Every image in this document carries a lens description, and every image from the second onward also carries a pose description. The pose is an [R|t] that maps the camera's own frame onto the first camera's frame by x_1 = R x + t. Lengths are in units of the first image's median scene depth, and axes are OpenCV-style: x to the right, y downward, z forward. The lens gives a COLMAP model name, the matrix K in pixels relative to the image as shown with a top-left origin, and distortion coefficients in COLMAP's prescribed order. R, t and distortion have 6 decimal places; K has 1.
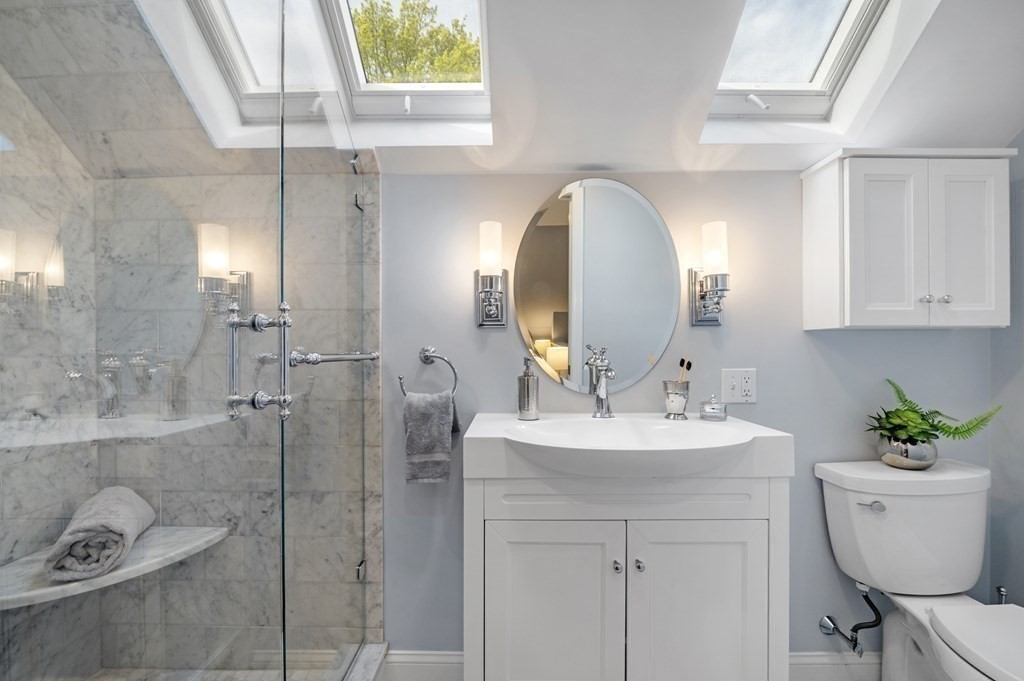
lens RADIAL K [[418.7, 0, 515.2], [0, 418.7, 345.8], [0, 0, 1]] dist [-0.015181, -0.000338]
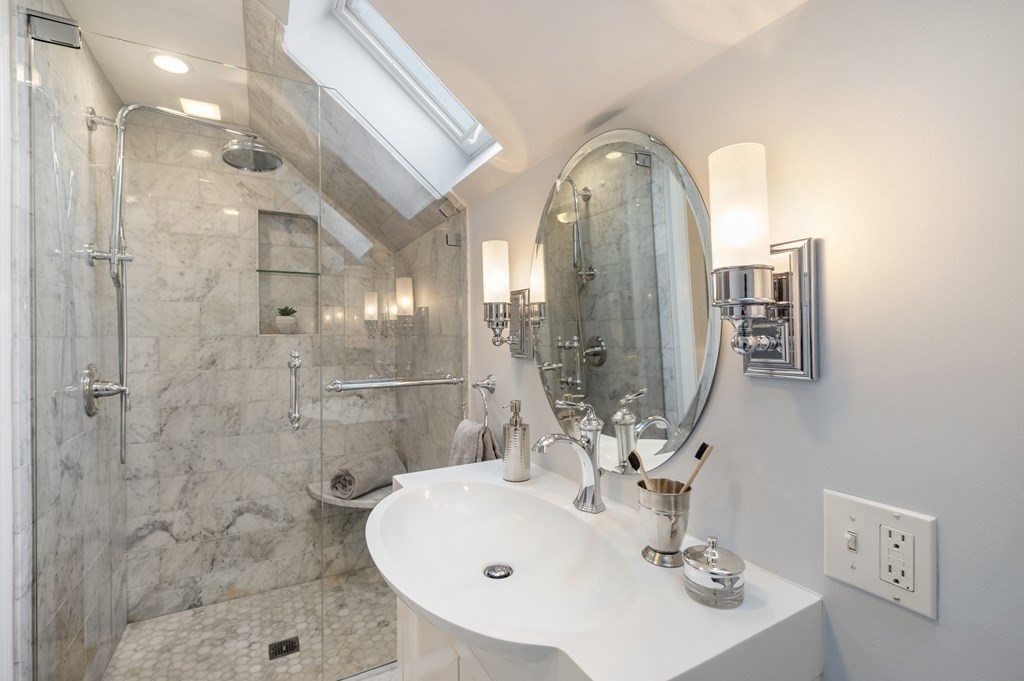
lens RADIAL K [[455.5, 0, 511.1], [0, 455.5, 331.4], [0, 0, 1]] dist [-0.001138, -0.000417]
pose [[0.480820, -0.003864, -0.876811, 0.783995], [0.007935, 0.999969, -0.000056, -0.103440], [0.876783, -0.006931, 0.480835, 0.562448]]
